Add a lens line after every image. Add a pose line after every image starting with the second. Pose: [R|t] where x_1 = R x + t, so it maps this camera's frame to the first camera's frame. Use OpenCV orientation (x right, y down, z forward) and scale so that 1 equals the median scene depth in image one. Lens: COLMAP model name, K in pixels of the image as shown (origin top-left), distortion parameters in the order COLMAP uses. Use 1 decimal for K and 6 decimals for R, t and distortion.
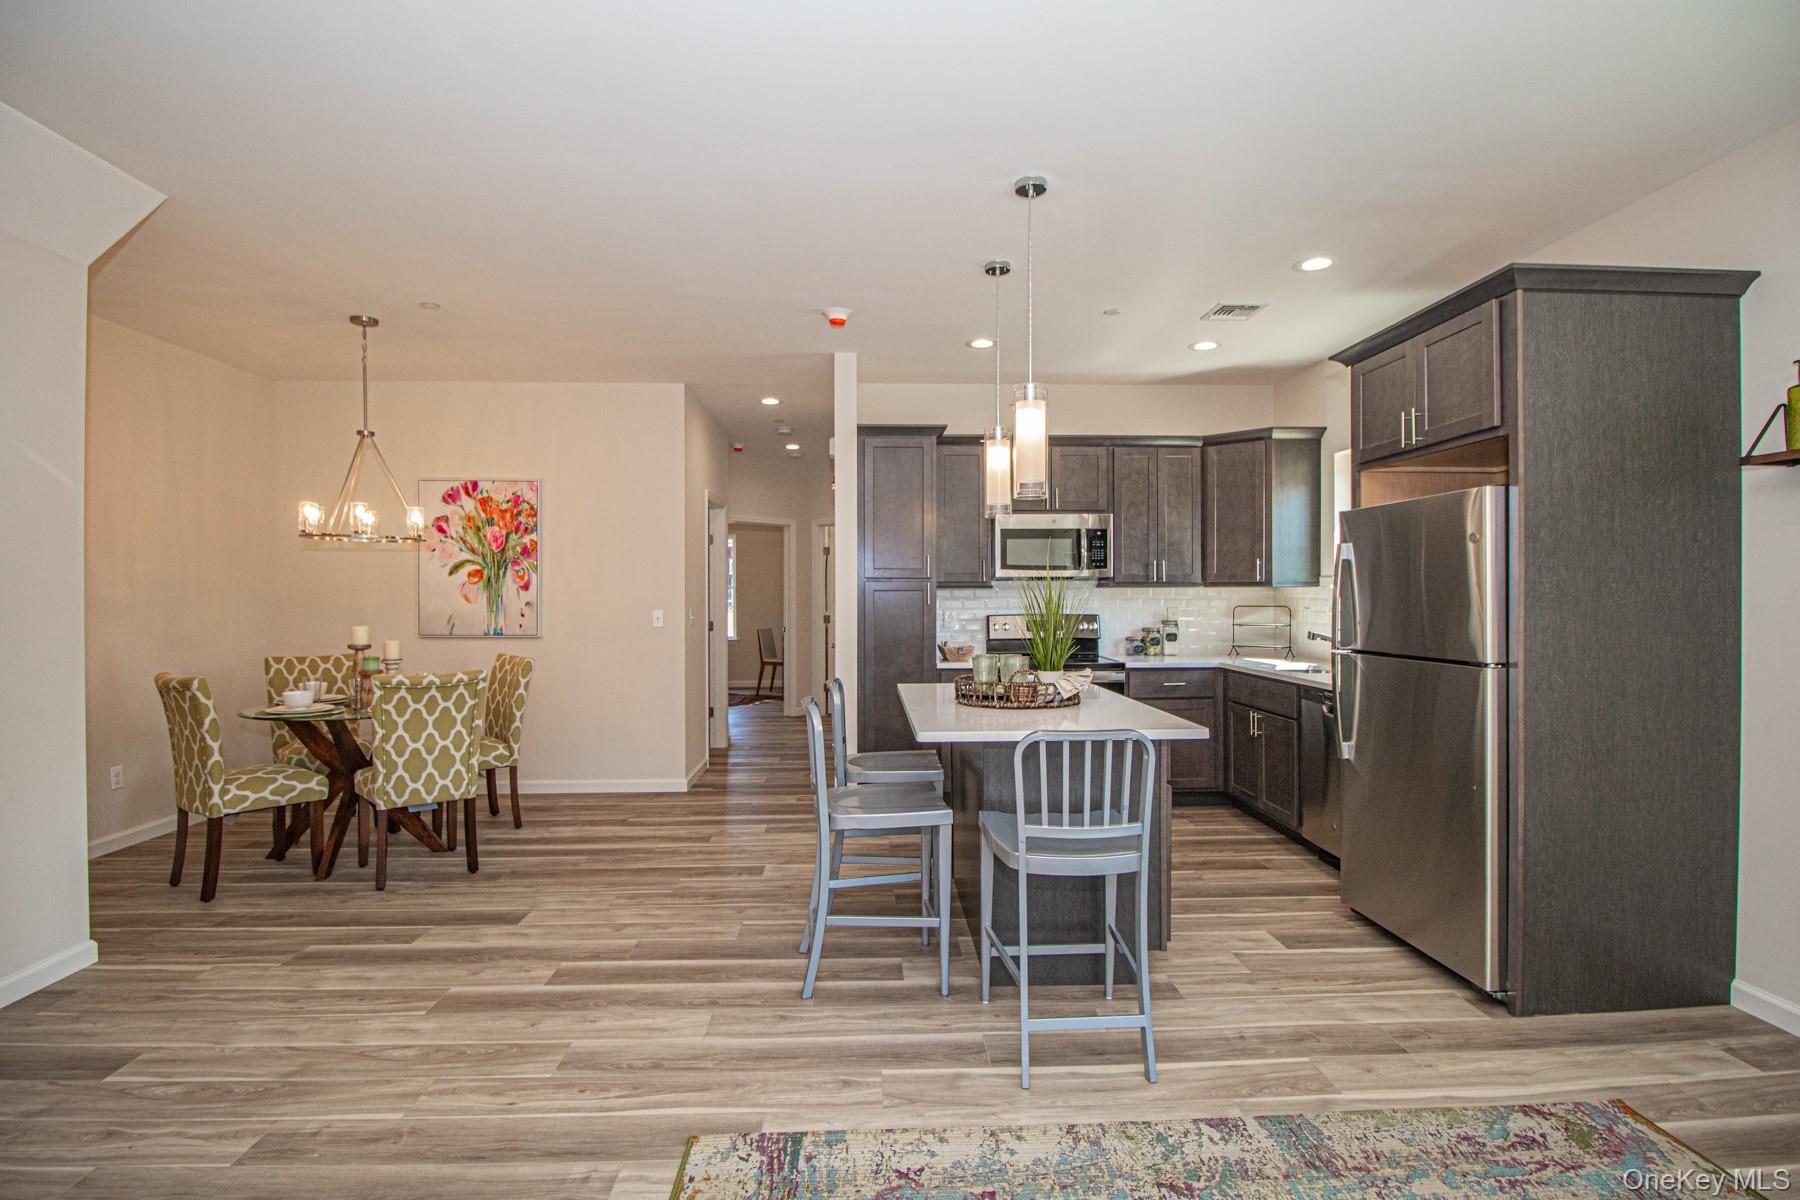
lens RADIAL K [[848.4, 0, 899.9], [0, 848.4, 596.8], [0, 0, 1]] dist [-0.000339, -0.012664]
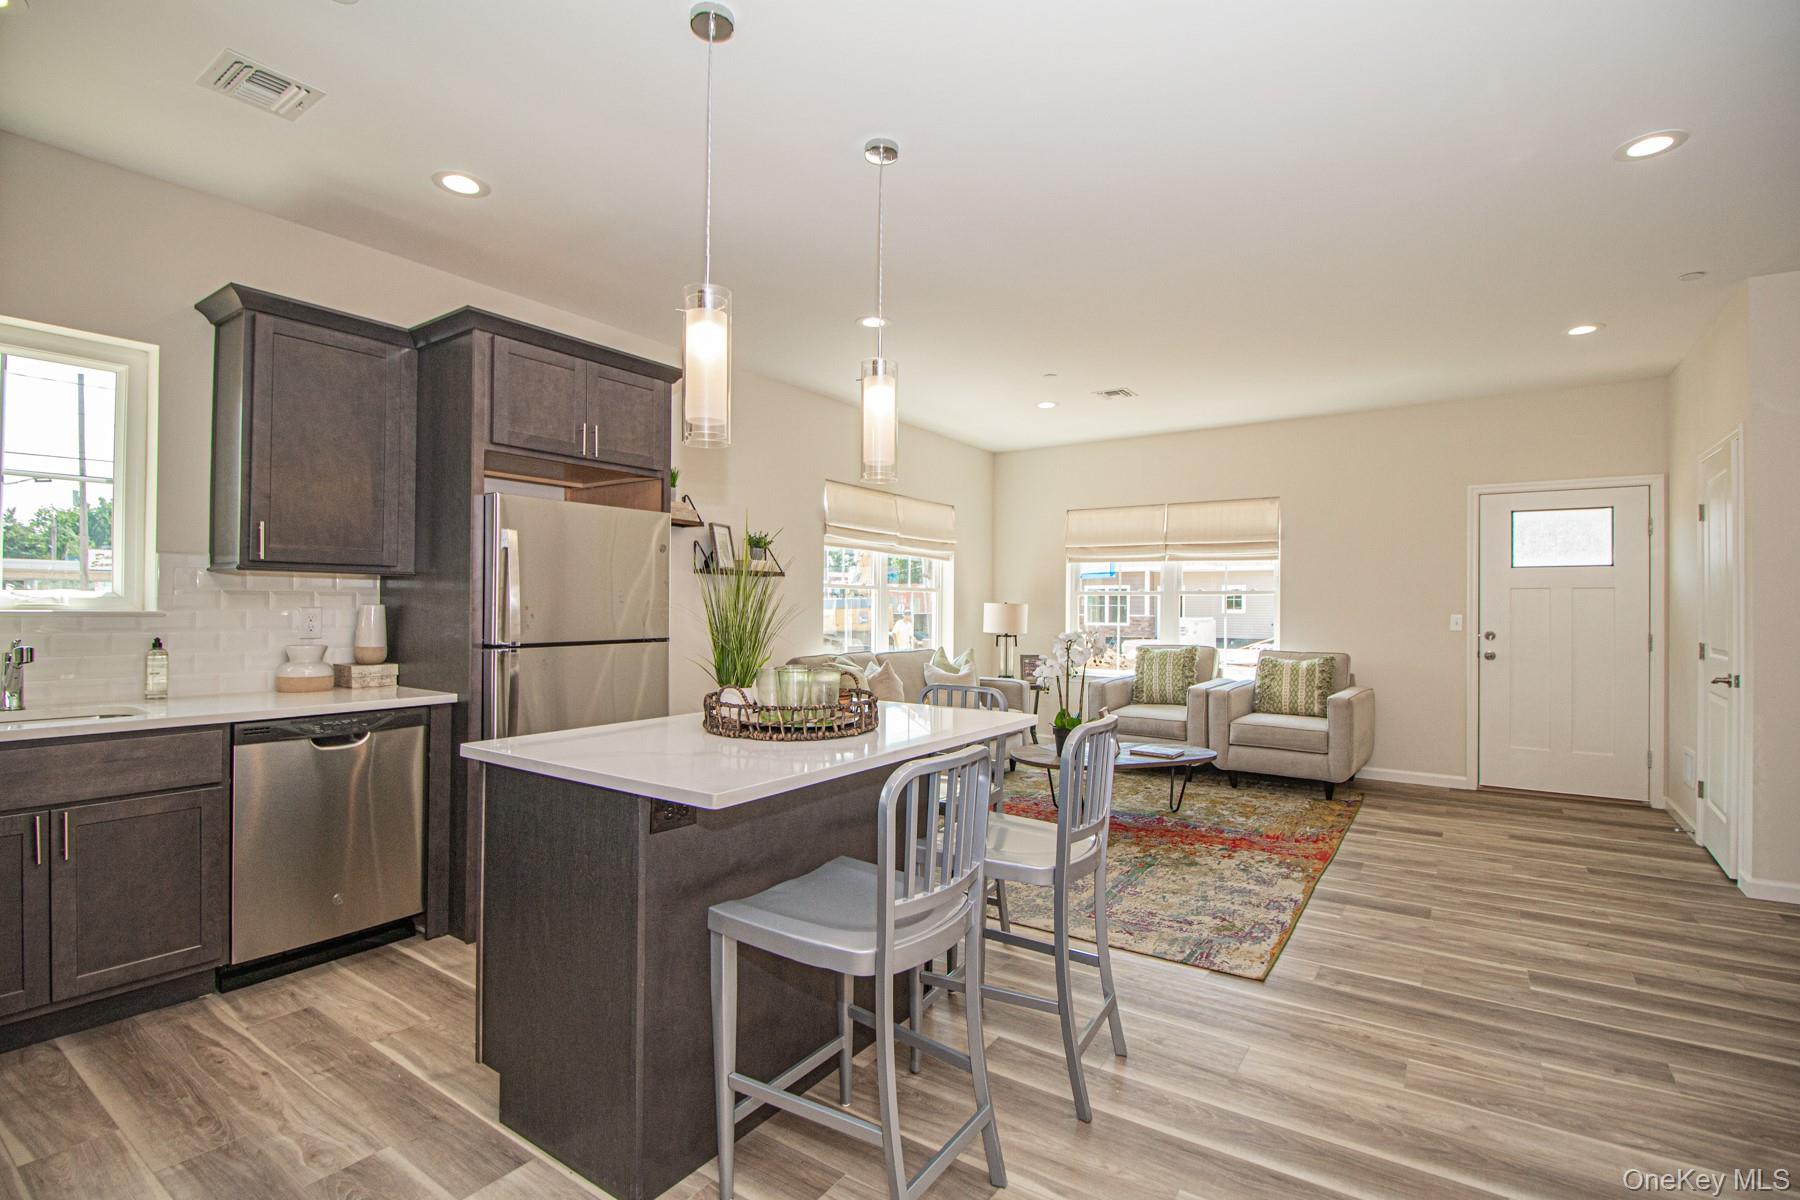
lens RADIAL K [[837.9, 0, 902.2], [0, 837.9, 598.2], [0, 0, 1]] dist [-0.000542, -0.010039]
pose [[-0.800568, 0.001106, 0.599240, -0.307124], [-0.004491, 0.999959, -0.007846, 0.014298], [-0.599224, -0.008972, -0.800531, 1.264928]]
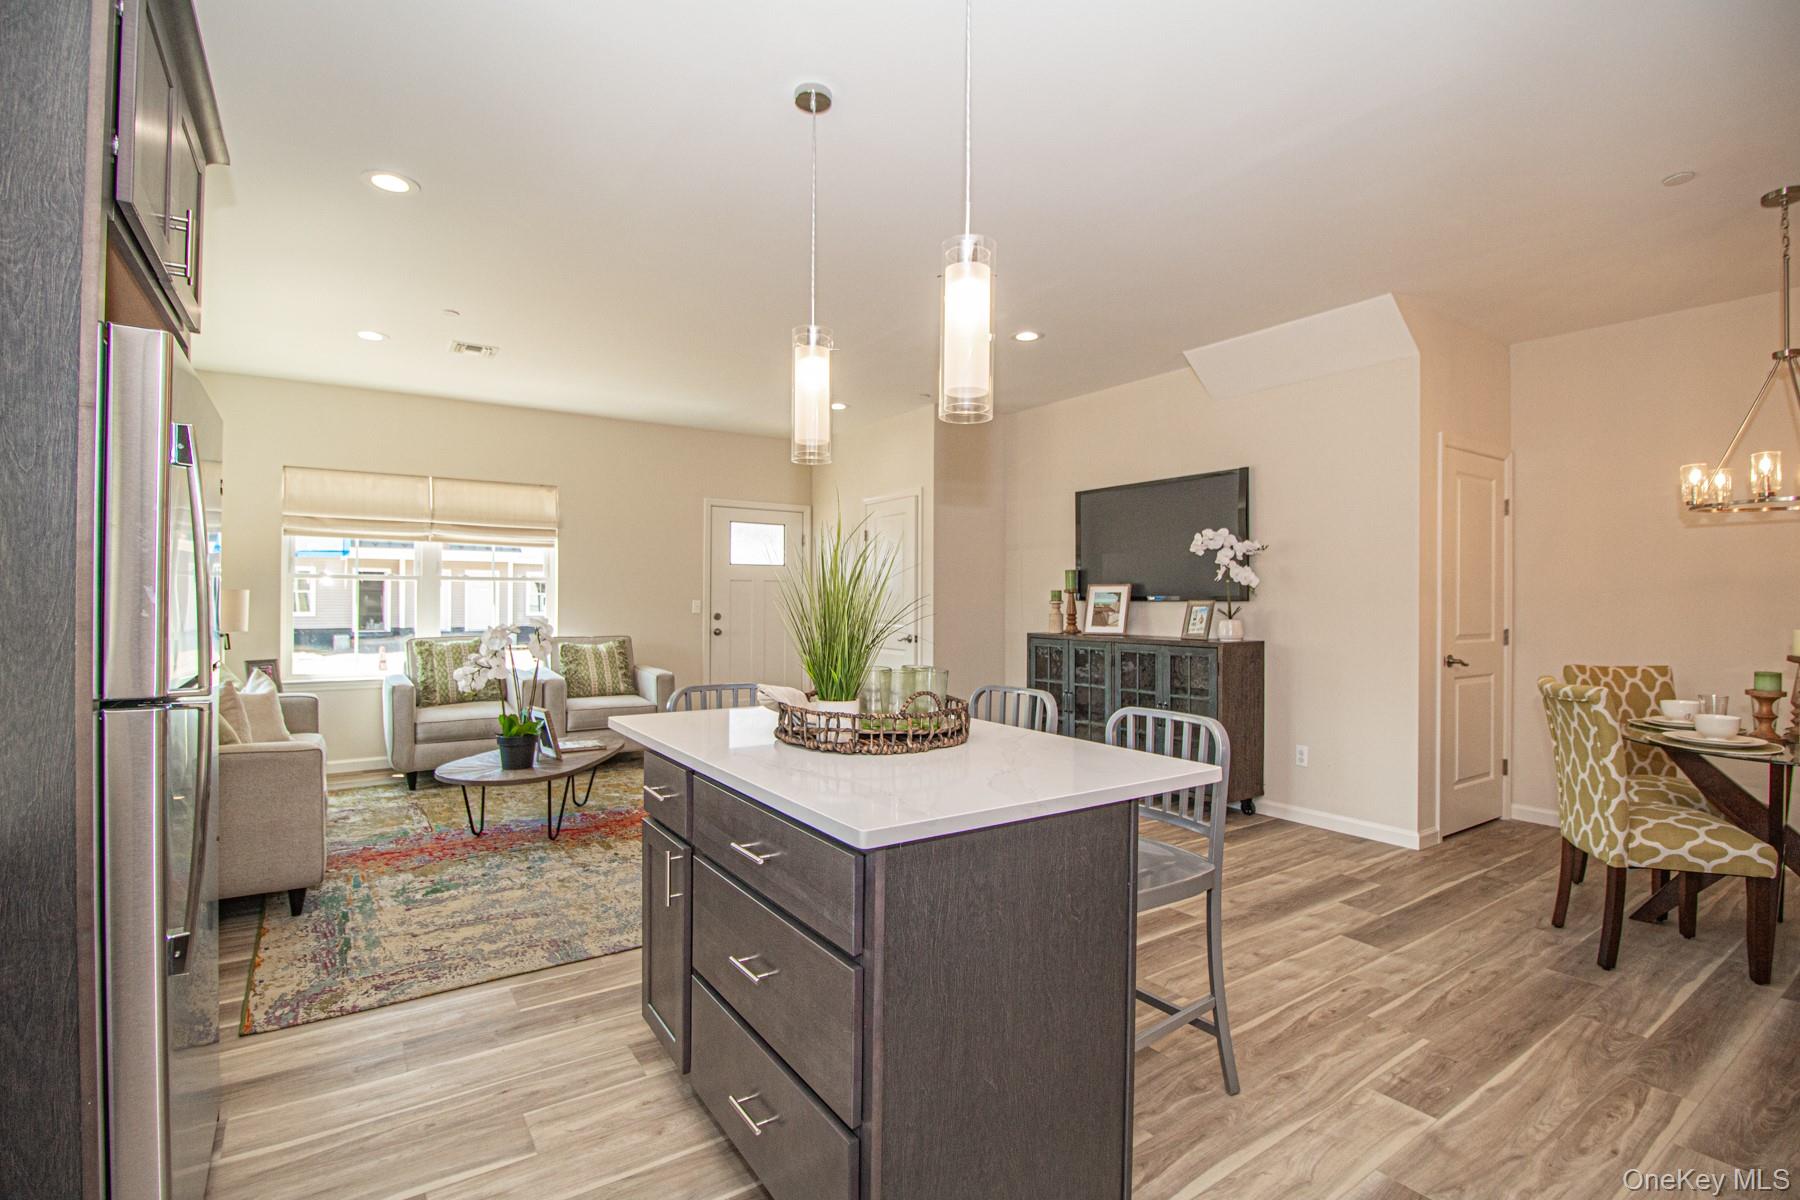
lens RADIAL K [[833.7, 0, 899.0], [0, 833.7, 598.1], [0, 0, 1]] dist [0.000128, -0.011696]
pose [[-0.851372, -0.003412, -0.524551, 0.379280], [-0.006668, 0.999968, 0.004319, 0.011694], [0.524520, 0.007175, -0.851368, 1.289762]]
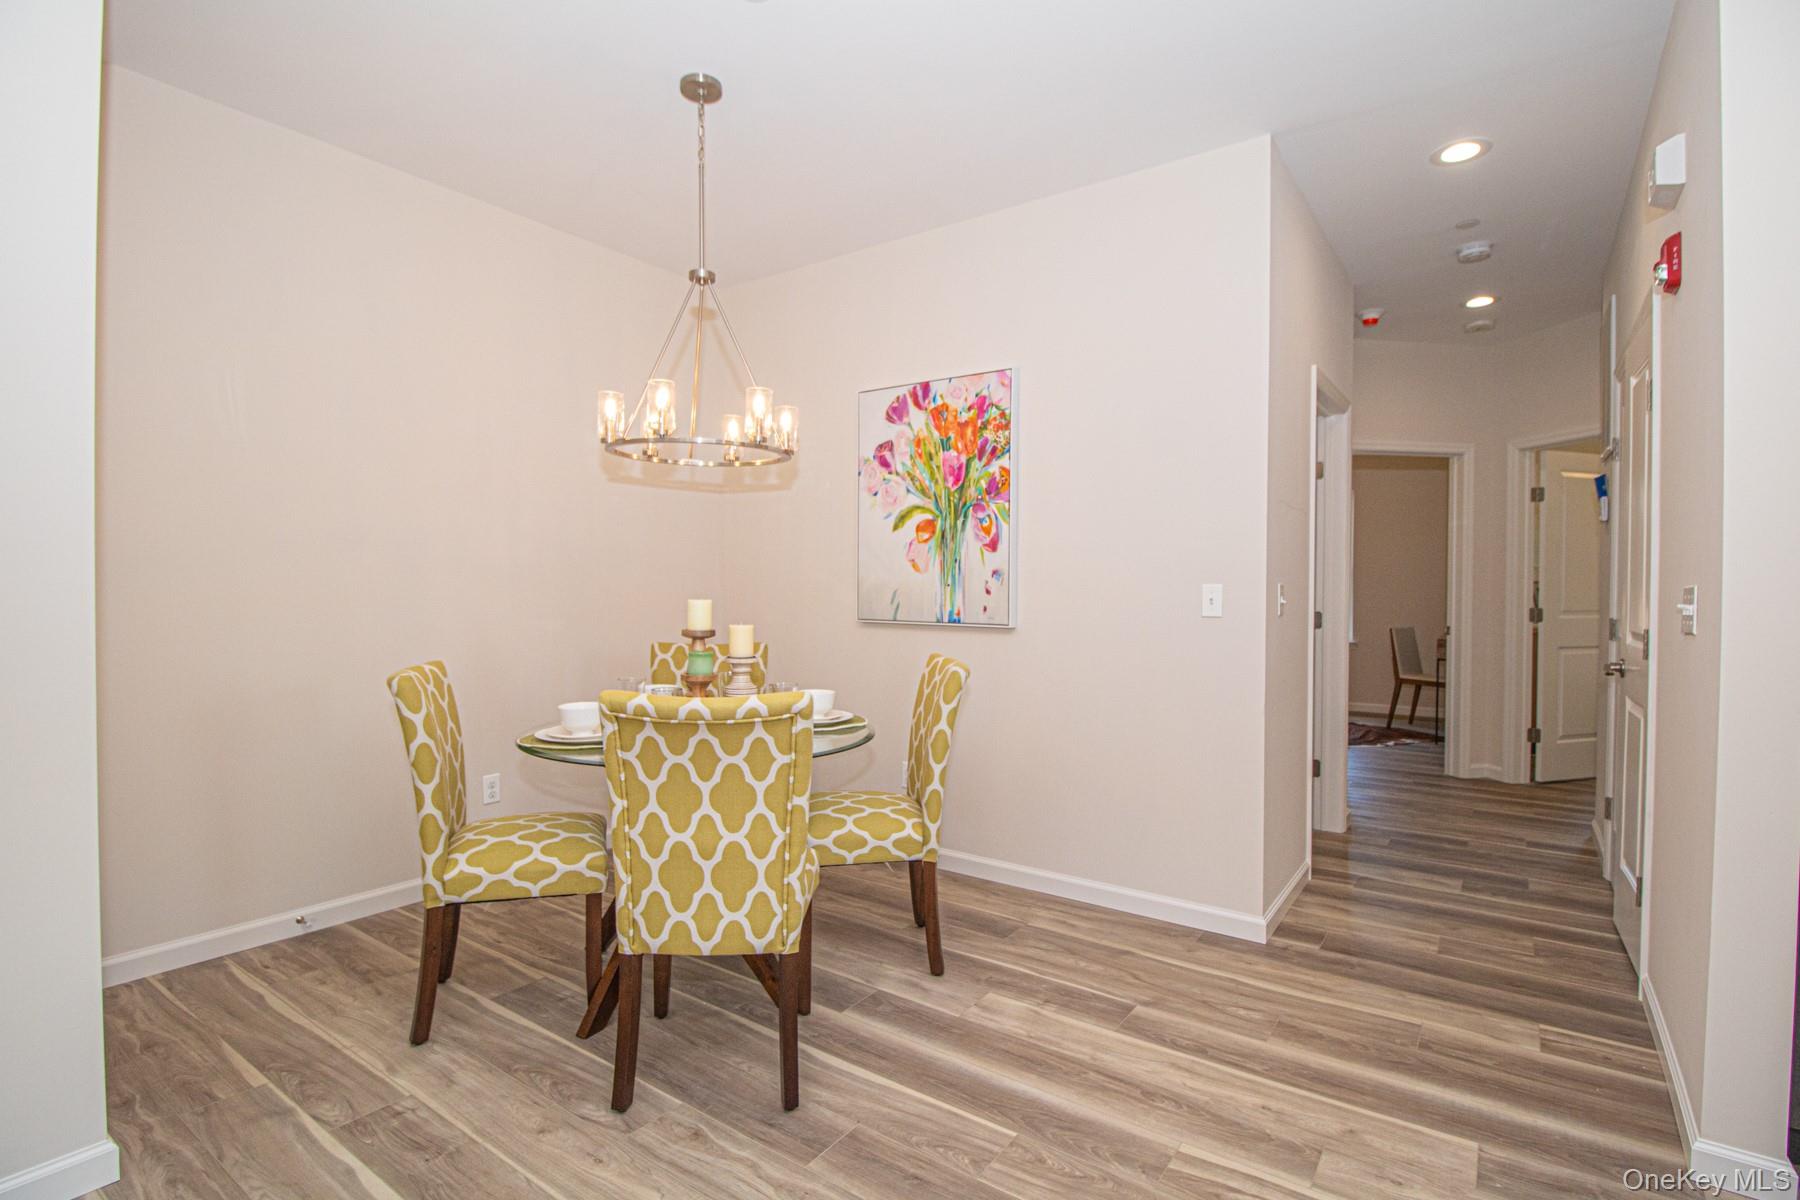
lens RADIAL K [[858.8, 0, 900.0], [0, 858.8, 600.0], [0, 0, 1]] dist [0.001233, -0.012536]
pose [[0.787640, 0.015020, -0.615953, -0.157005], [-0.008555, 0.999873, 0.013442, 0.027816], [0.616076, -0.005318, 0.787668, 0.658996]]
